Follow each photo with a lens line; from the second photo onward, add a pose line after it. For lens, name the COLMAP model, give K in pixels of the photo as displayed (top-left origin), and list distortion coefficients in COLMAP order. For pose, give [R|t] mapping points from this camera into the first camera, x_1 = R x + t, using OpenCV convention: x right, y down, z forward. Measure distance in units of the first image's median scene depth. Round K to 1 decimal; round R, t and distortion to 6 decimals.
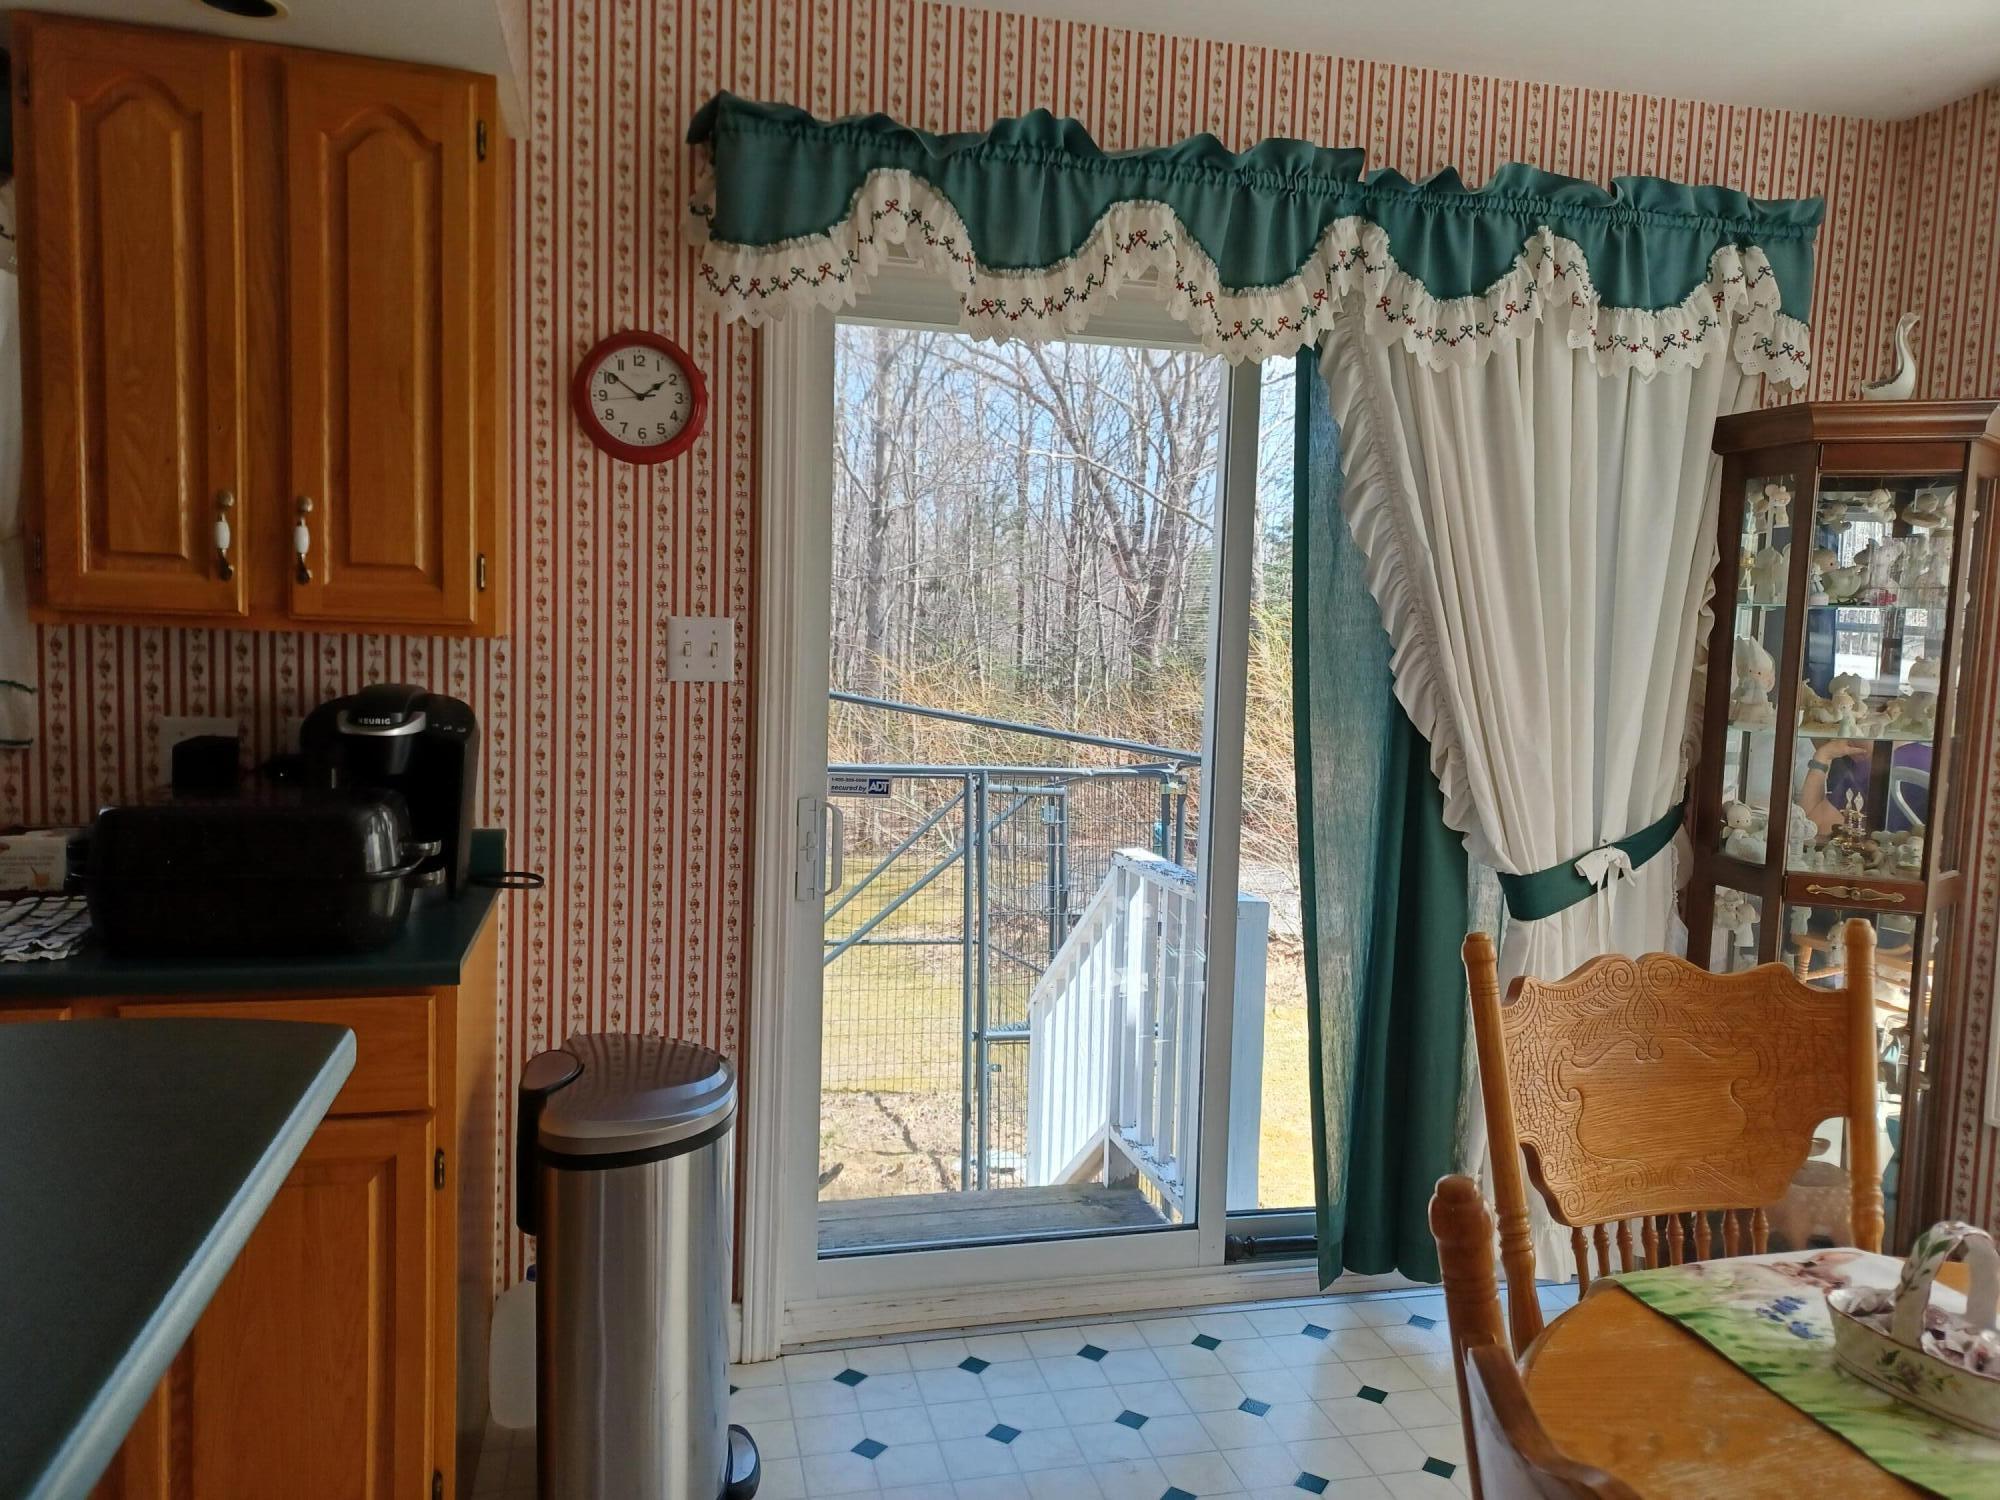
lens RADIAL K [[1450.4, 0, 1000.0], [0, 1450.4, 750.0], [0, 0, 1]] dist [0.010581, 0.005928]
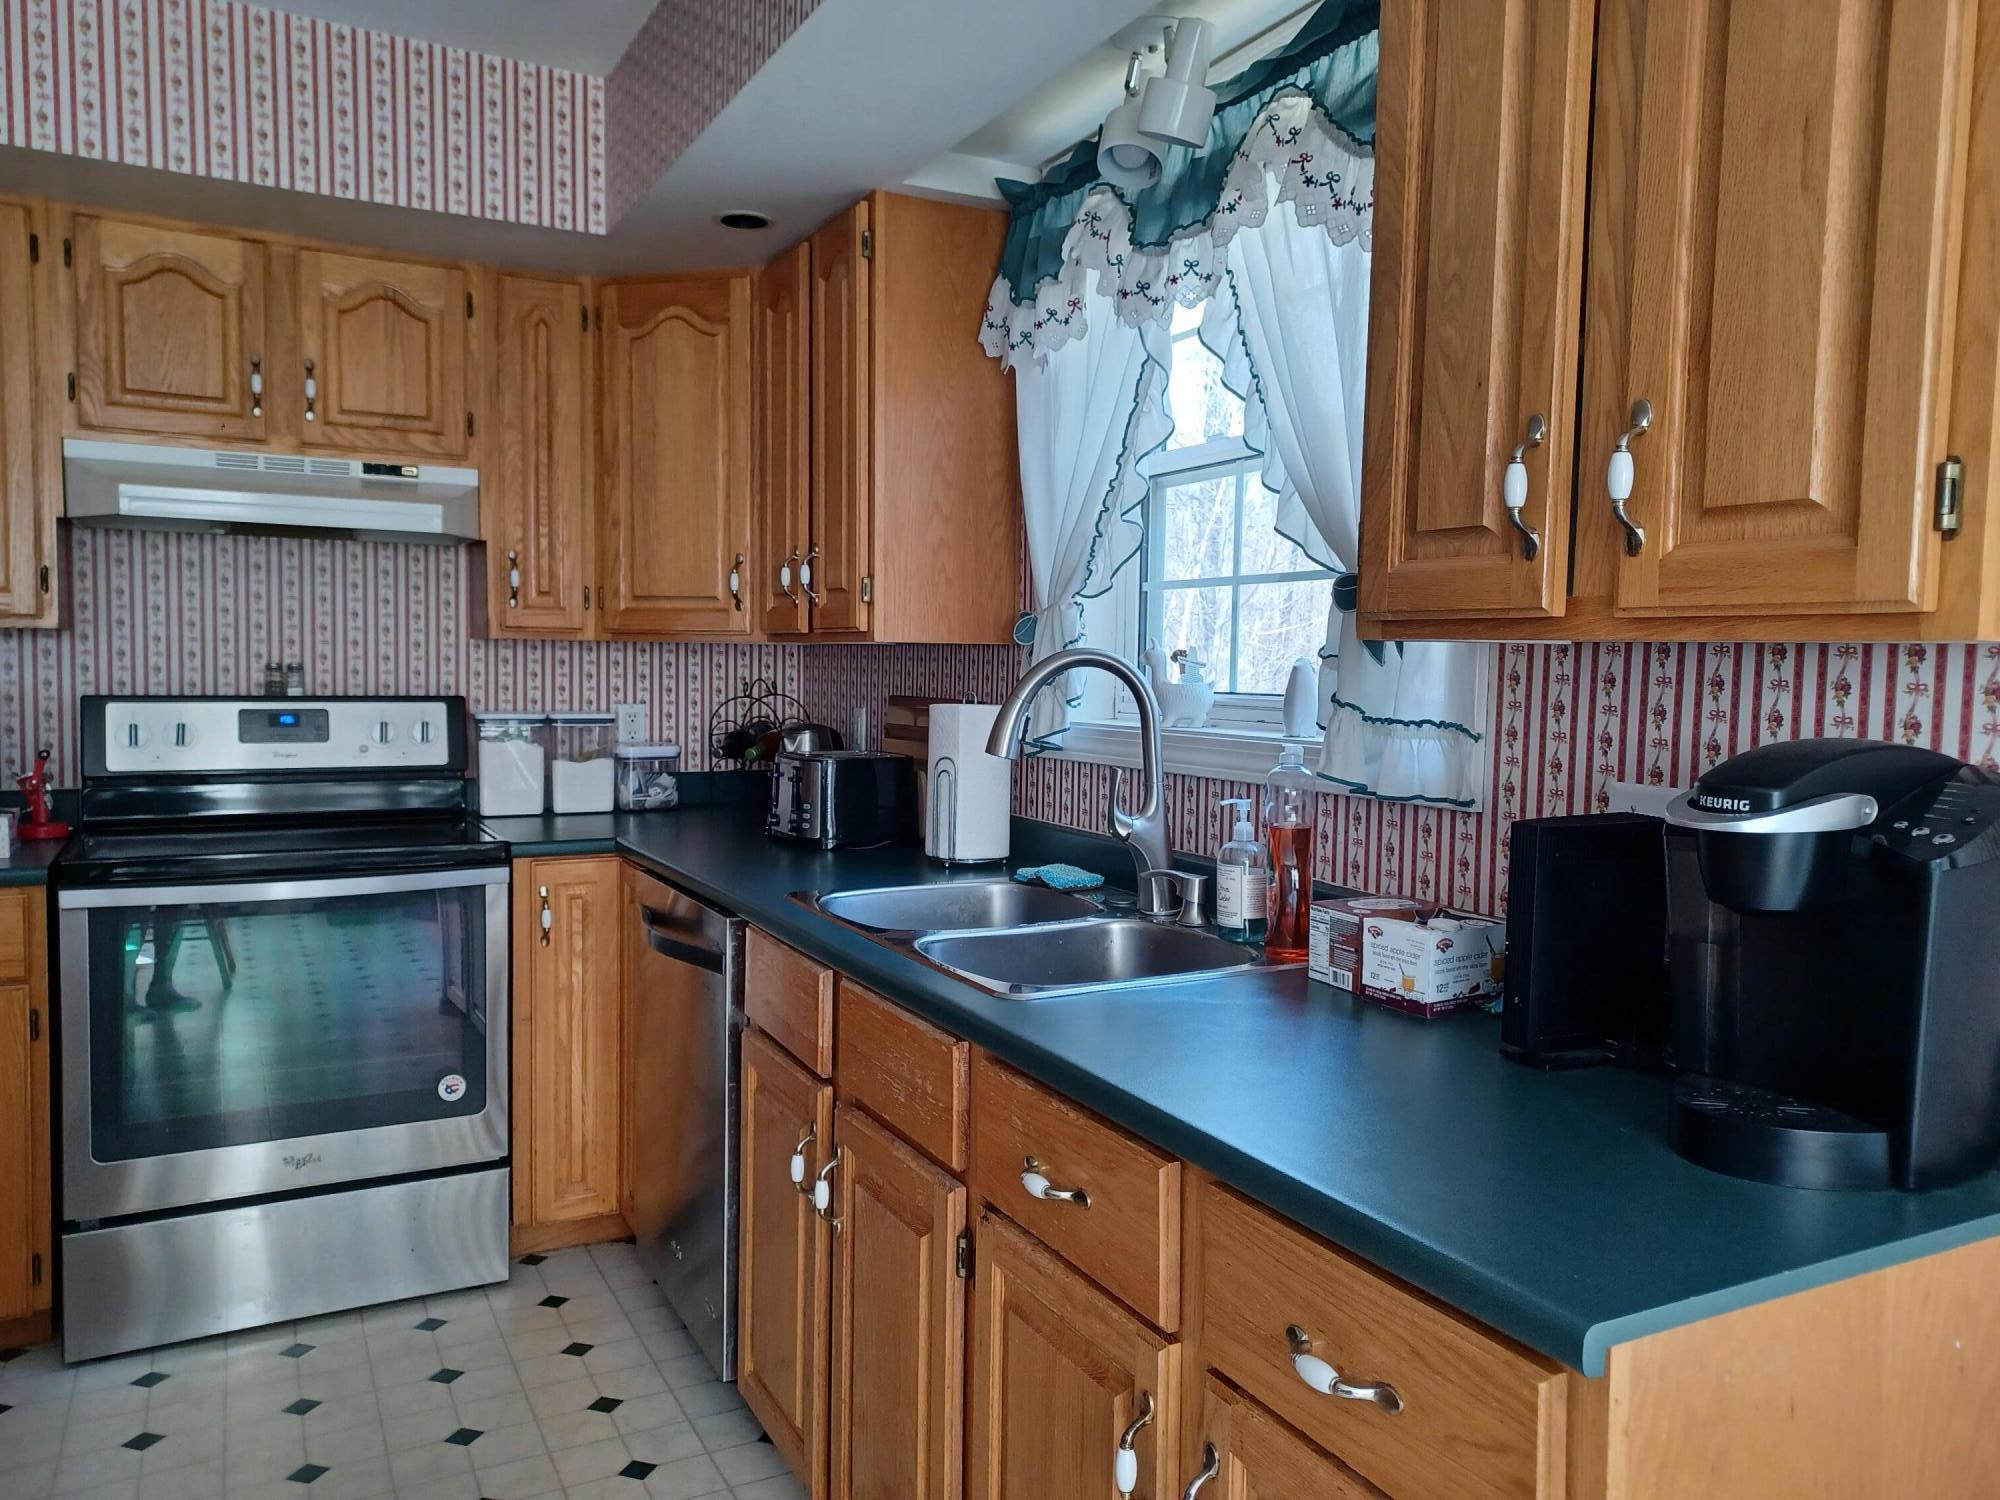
lens RADIAL K [[1450.4, 0, 1000.0], [0, 1450.4, 750.0], [0, 0, 1]] dist [0.010581, 0.005928]
pose [[0.234795, 0.033429, -0.971470, 0.020135], [-0.094162, 0.995491, 0.011498, -0.020904], [0.967473, 0.088776, 0.236884, 0.626738]]
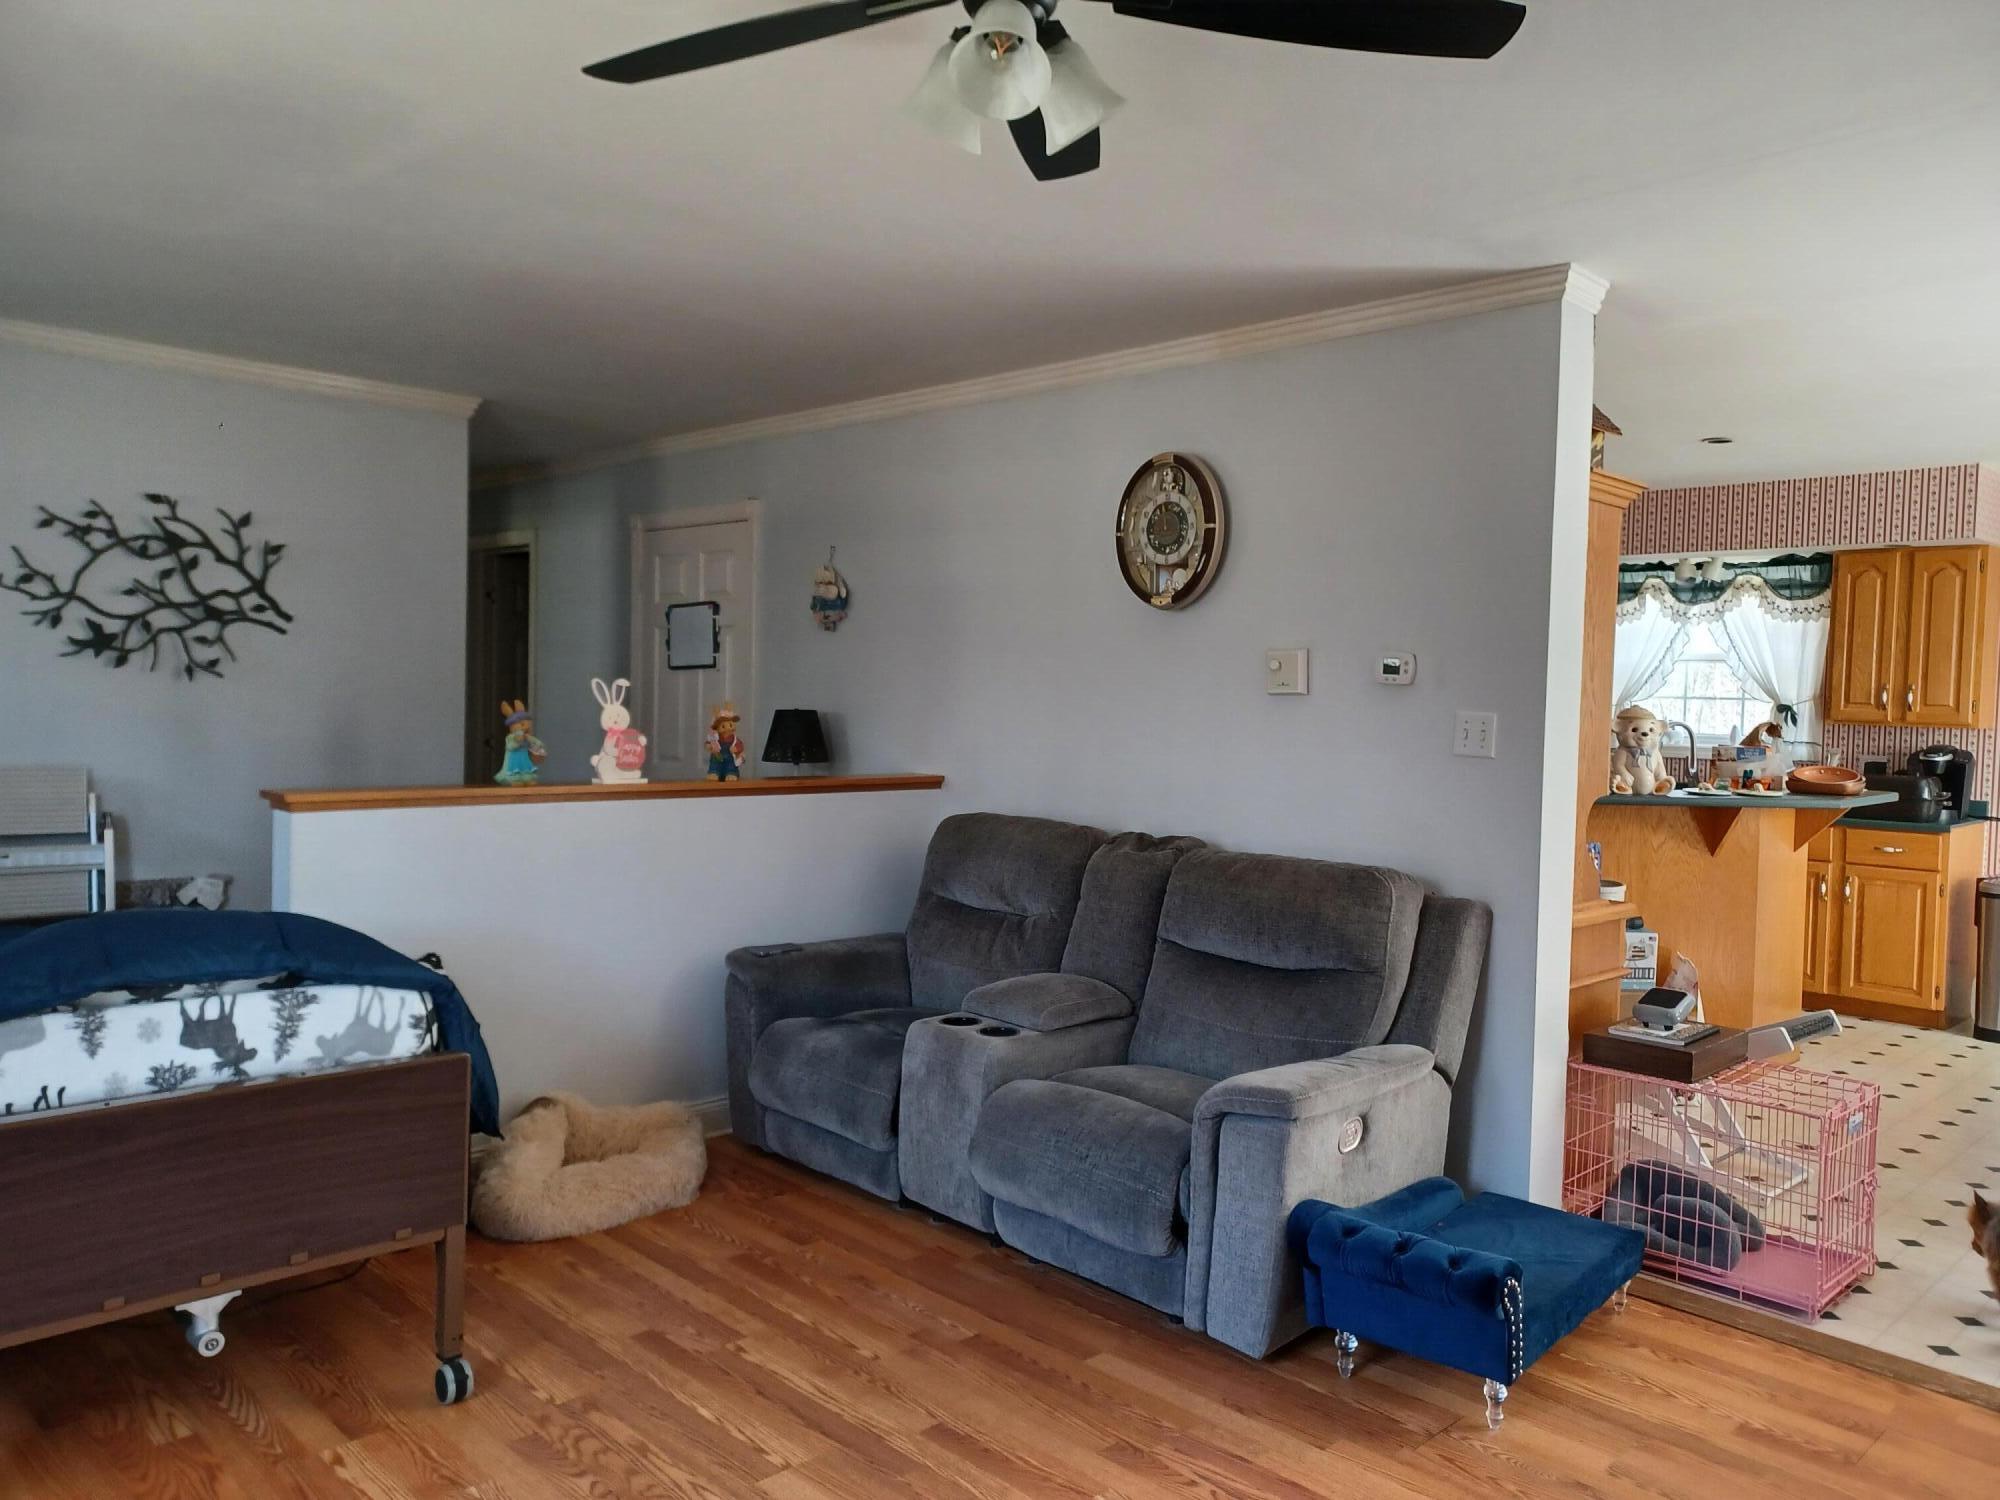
lens RADIAL K [[1450.4, 0, 1000.0], [0, 1450.4, 750.0], [0, 0, 1]] dist [0.010581, 0.005928]
pose [[0.508112, 0.015295, -0.861155, 1.238899], [-0.080772, 0.996282, -0.029964, 0.222797], [0.857495, 0.084782, 0.507458, -2.285077]]
